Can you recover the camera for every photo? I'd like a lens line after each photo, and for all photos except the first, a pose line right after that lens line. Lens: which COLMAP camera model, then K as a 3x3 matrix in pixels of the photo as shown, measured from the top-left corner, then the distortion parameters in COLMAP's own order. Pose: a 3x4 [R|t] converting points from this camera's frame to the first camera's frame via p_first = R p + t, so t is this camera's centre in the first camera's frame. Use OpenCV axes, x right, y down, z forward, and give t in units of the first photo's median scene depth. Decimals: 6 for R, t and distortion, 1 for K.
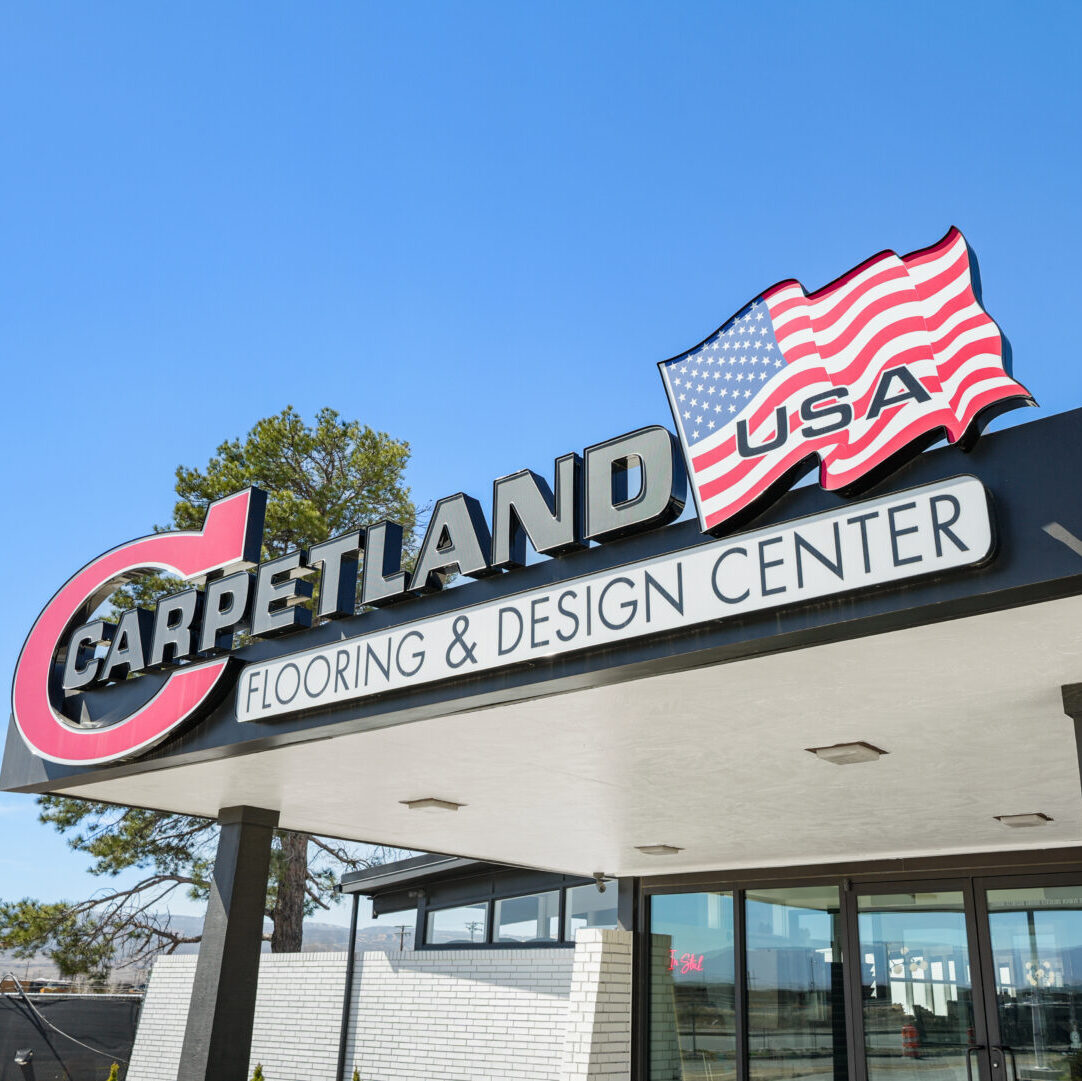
lens RADIAL K [[1254.5, 0, 628.8], [0, 1254.5, 434.6], [0, 0, 1]] dist [0.011814, 0.000000]
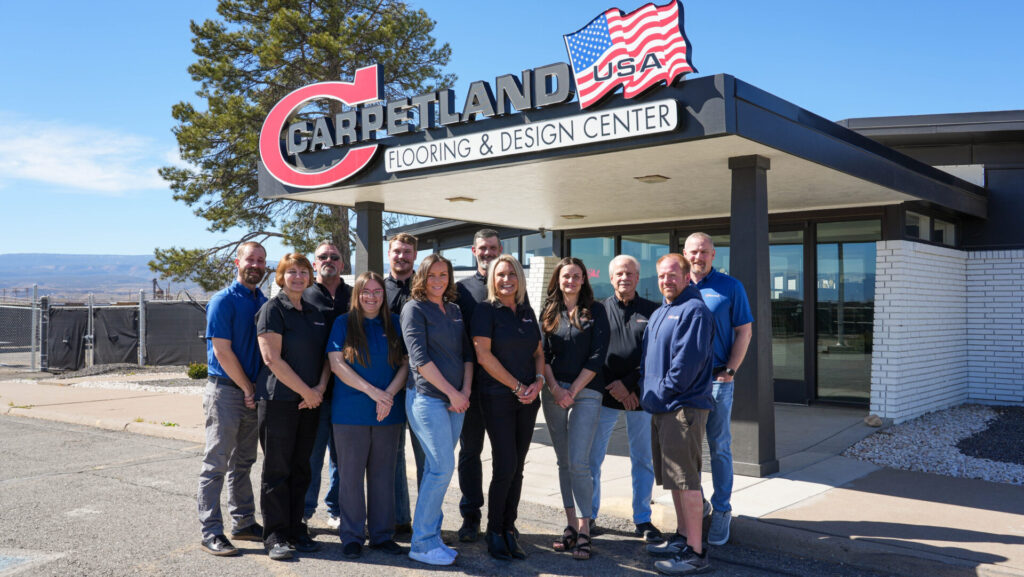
lens RADIAL K [[1084.6, 0, 512.7], [0, 1084.6, 288.1], [0, 0, 1]] dist [0.013198, 0.000000]
pose [[0.998761, -0.014704, -0.047549, 0.016821], [0.031924, 0.922212, 0.385364, -0.397980], [0.038184, -0.386404, 0.921539, -1.080860]]
